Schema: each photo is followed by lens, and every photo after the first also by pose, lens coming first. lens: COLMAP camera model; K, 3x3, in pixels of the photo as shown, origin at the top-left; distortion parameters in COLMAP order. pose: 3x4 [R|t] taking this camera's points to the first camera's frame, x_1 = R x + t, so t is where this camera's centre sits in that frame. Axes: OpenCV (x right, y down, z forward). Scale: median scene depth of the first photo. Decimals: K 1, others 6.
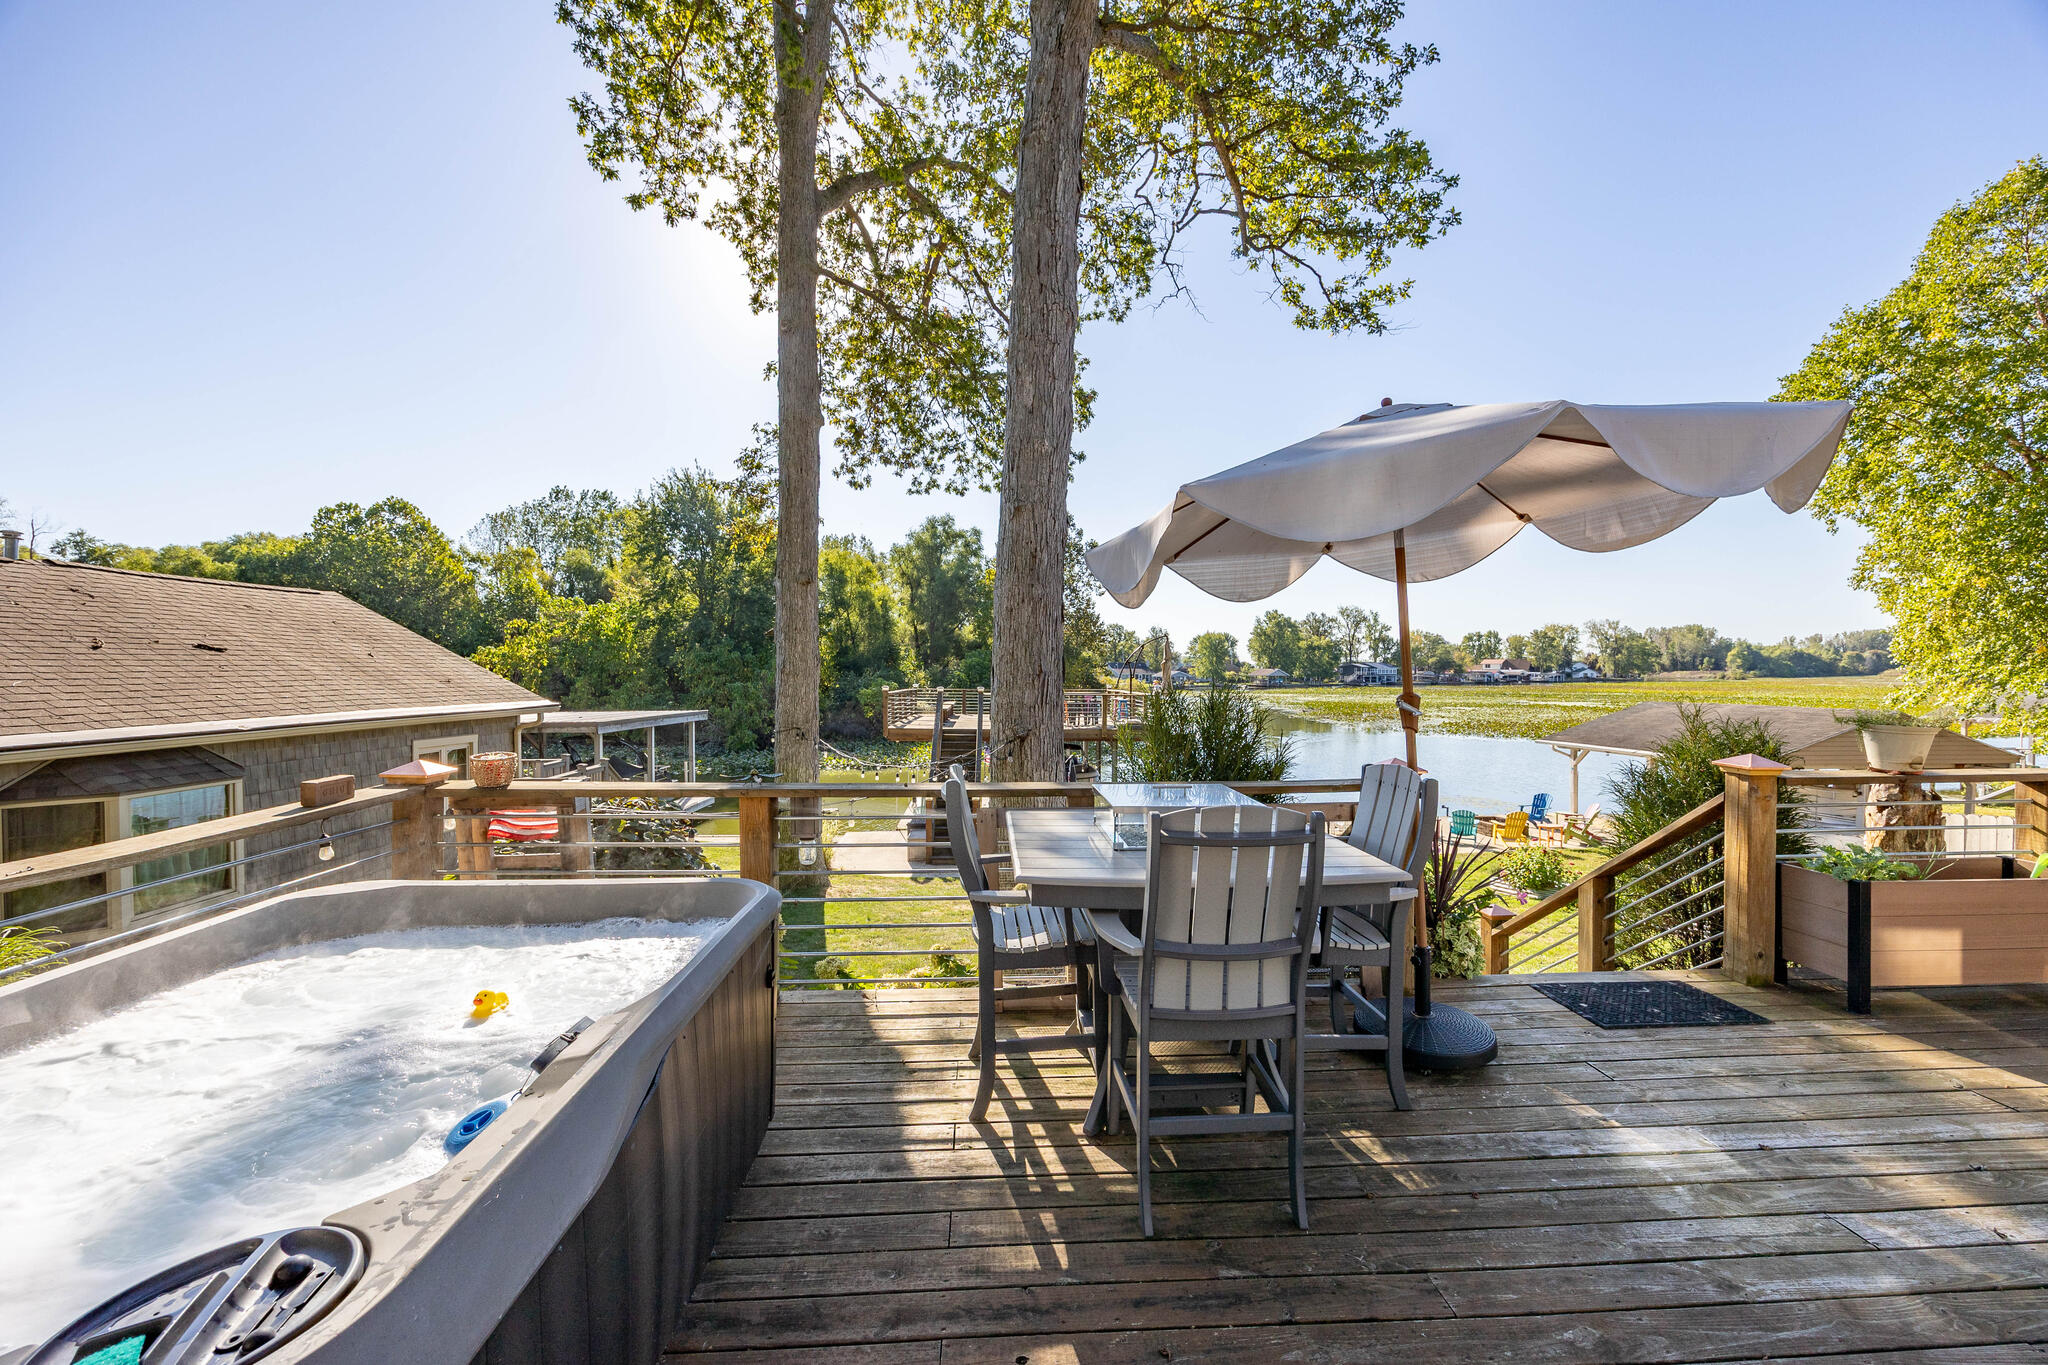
lens RADIAL K [[796.0, 0, 1019.2], [0, 796.0, 684.3], [0, 0, 1]] dist [-0.002019, 0.000253]
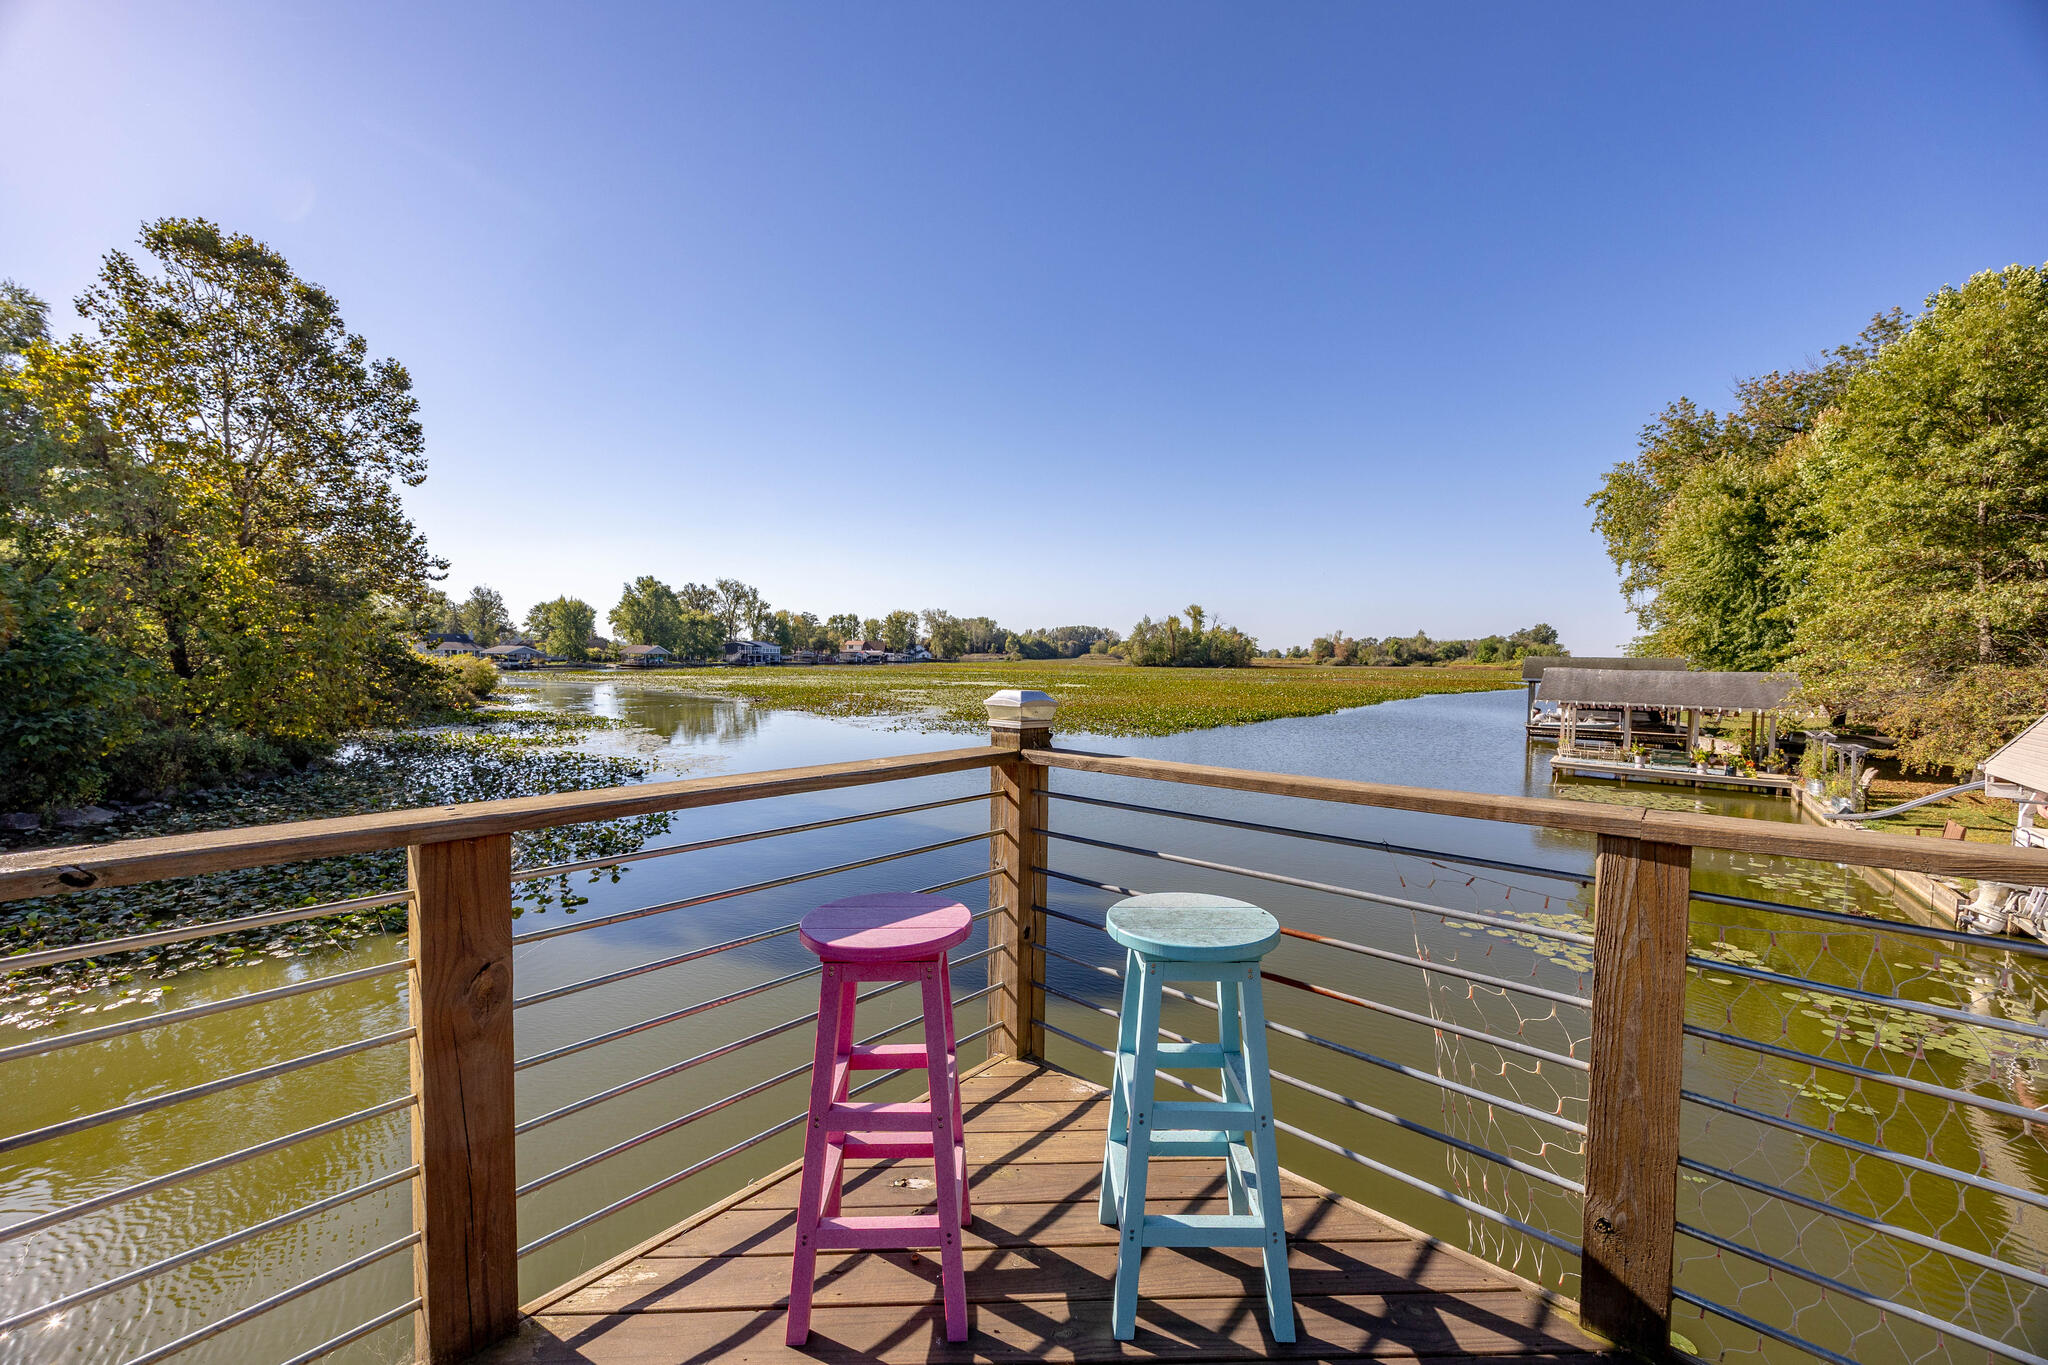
lens RADIAL K [[790.8, 0, 1026.4], [0, 790.8, 685.8], [0, 0, 1]] dist [-0.001737, 0.000183]
pose [[0.707242, -0.017973, 0.706743, 0.148047], [-0.001761, 0.999629, 0.027183, -0.004918], [-0.706970, -0.020470, 0.706948, 2.601692]]
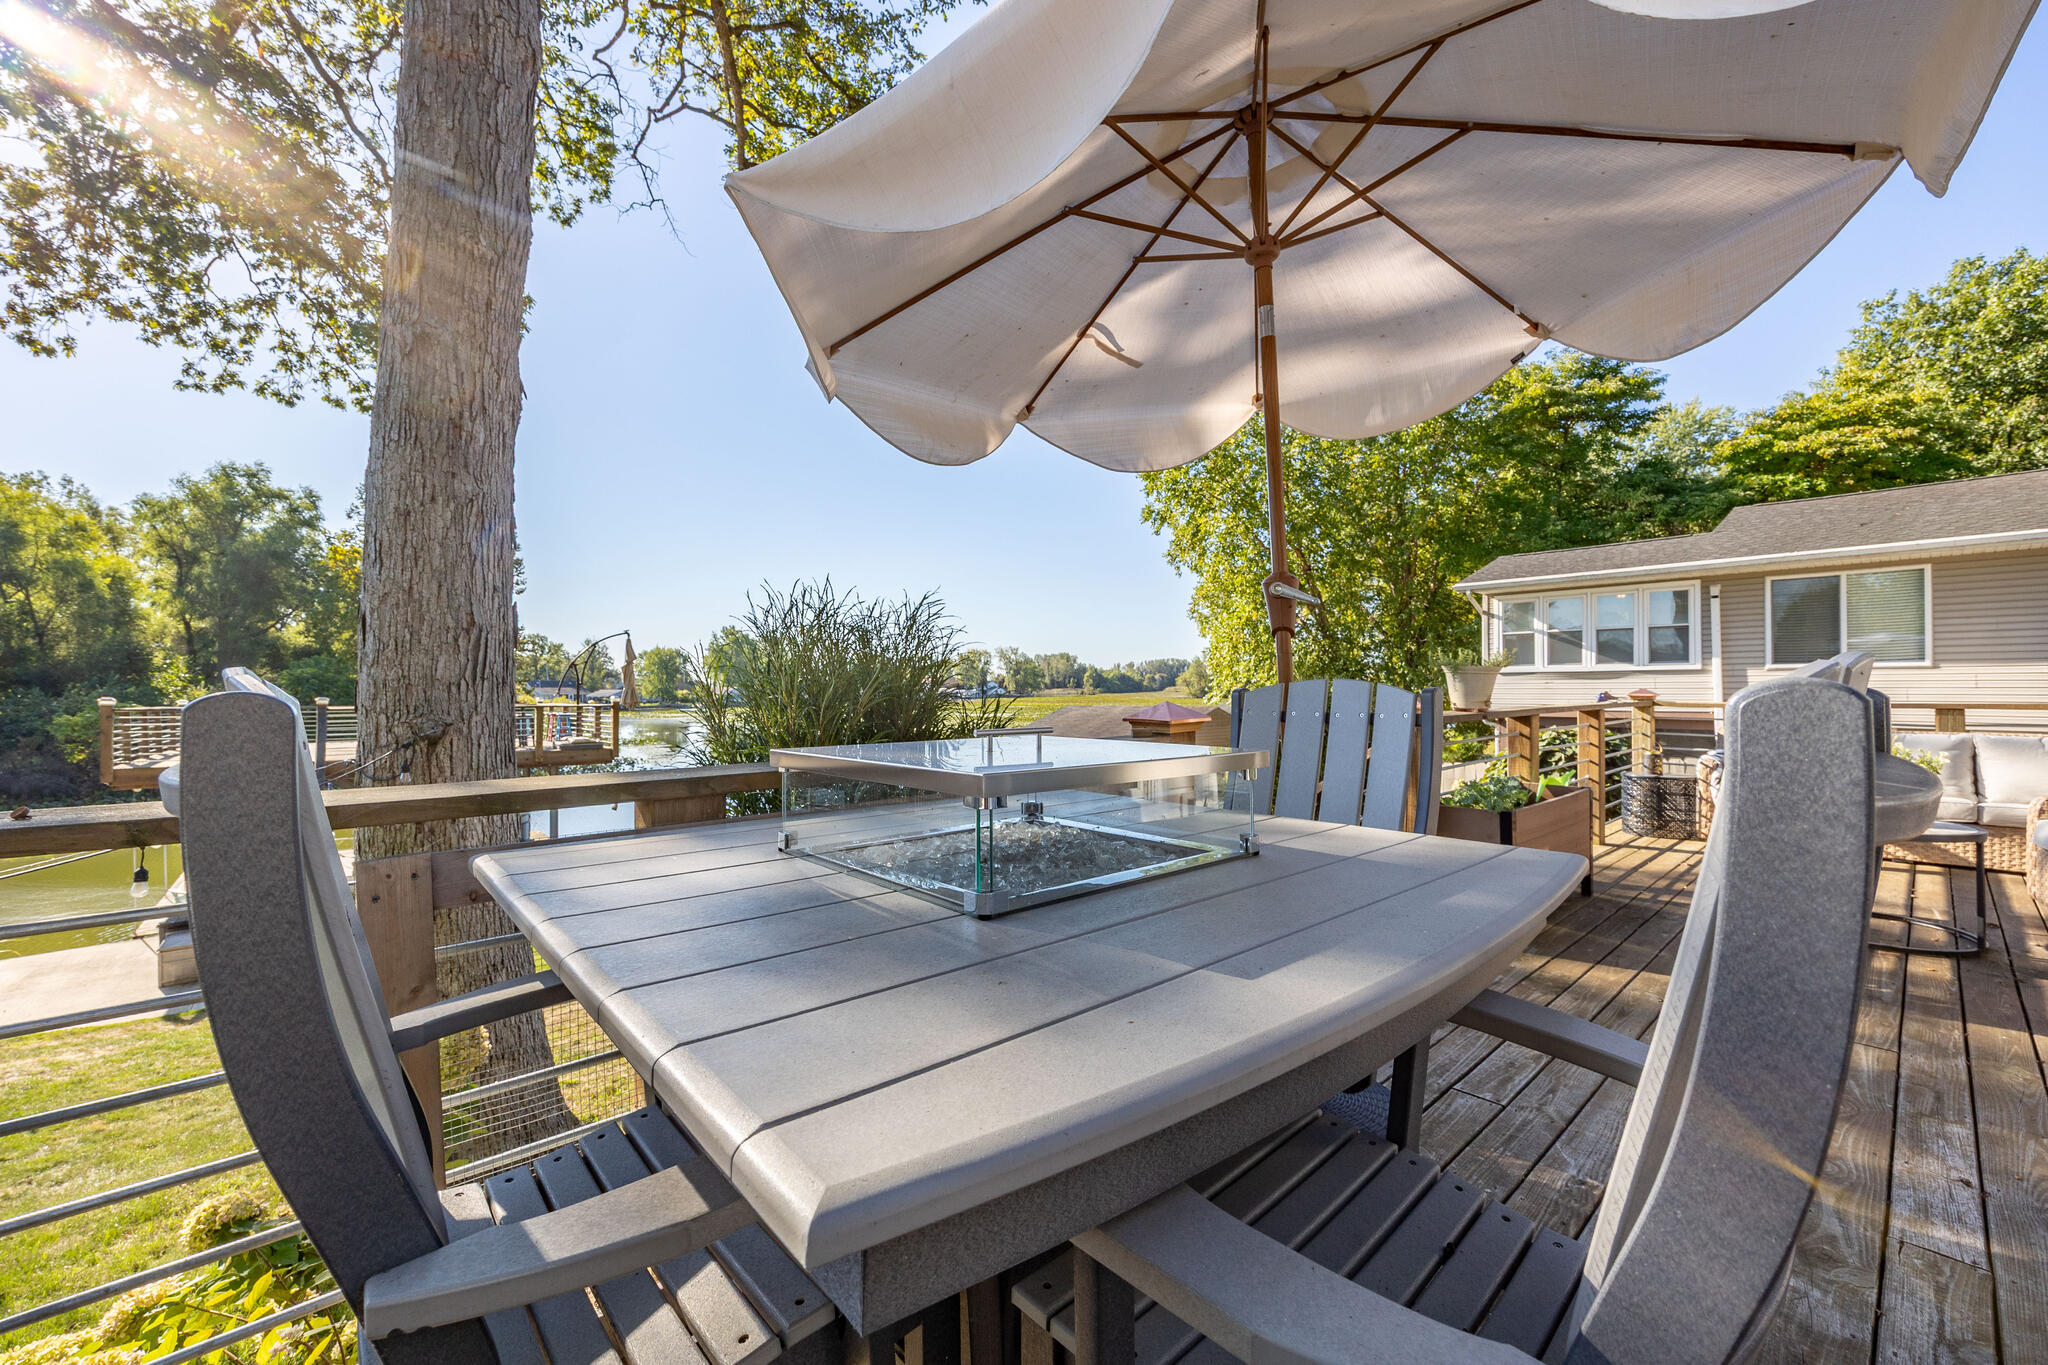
lens RADIAL K [[809.3, 0, 1050.1], [0, 809.3, 682.2], [0, 0, 1]] dist [-0.000735, -0.000191]
pose [[0.772523, 0.000930, 0.634986, -0.017650], [0.016456, 0.999634, -0.021485, 0.029359], [-0.634774, 0.027047, 0.772225, 0.174779]]
